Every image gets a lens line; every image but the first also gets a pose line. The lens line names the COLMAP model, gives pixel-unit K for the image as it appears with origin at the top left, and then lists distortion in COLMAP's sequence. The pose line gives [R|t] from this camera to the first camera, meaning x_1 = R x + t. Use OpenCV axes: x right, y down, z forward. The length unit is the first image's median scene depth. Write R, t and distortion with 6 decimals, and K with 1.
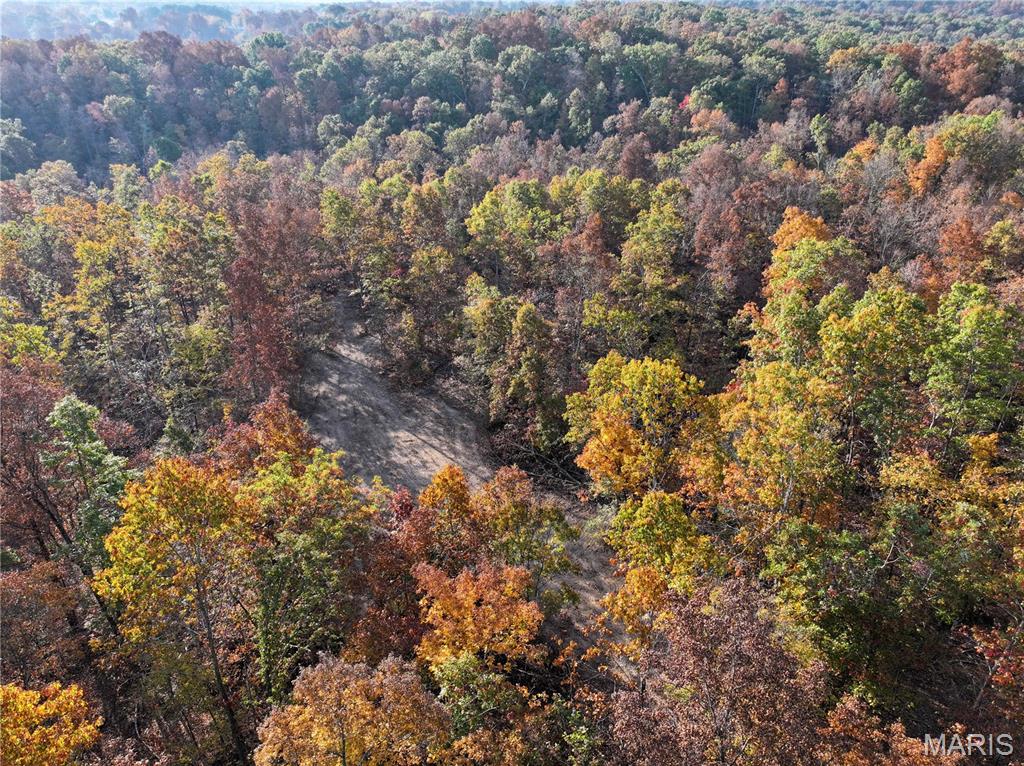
lens RADIAL K [[716.7, 0, 511.4], [0, 716.7, 388.7], [0, 0, 1]] dist [-0.007347, 0.023171]
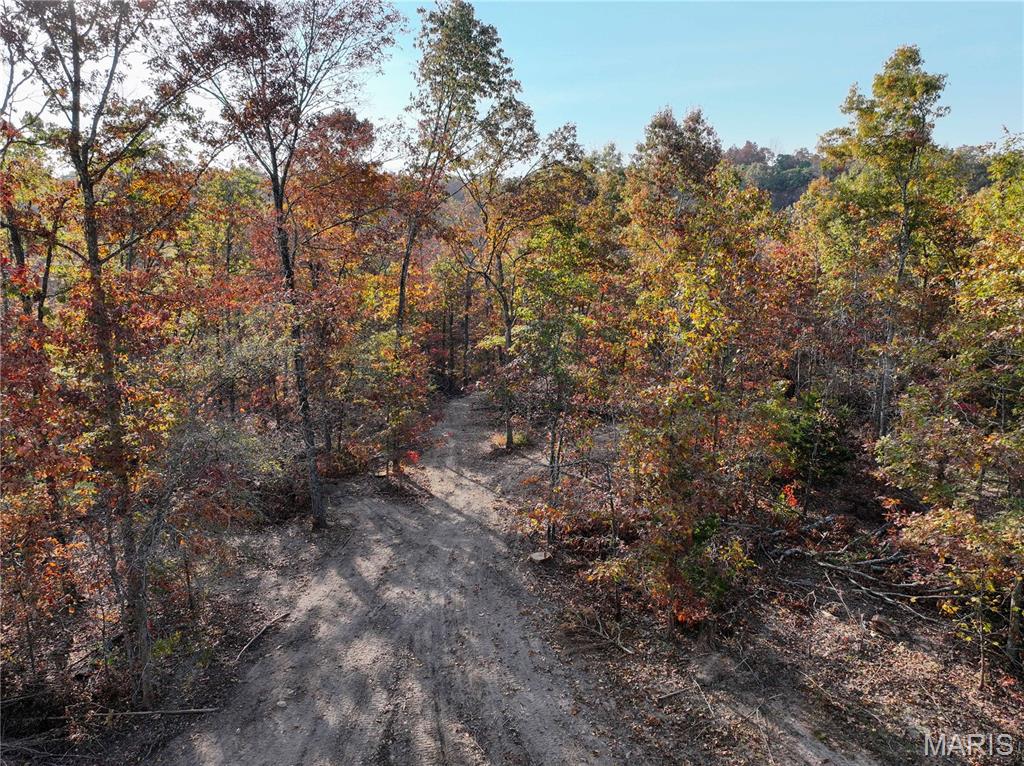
lens RADIAL K [[716.7, 0, 512.7], [0, 716.7, 382.6], [0, 0, 1]] dist [-0.007347, 0.023171]
pose [[0.974488, 0.039533, -0.220929, -0.125342], [-0.096759, 0.962189, -0.254618, -0.014384], [0.202509, 0.269499, 0.941467, 0.676327]]
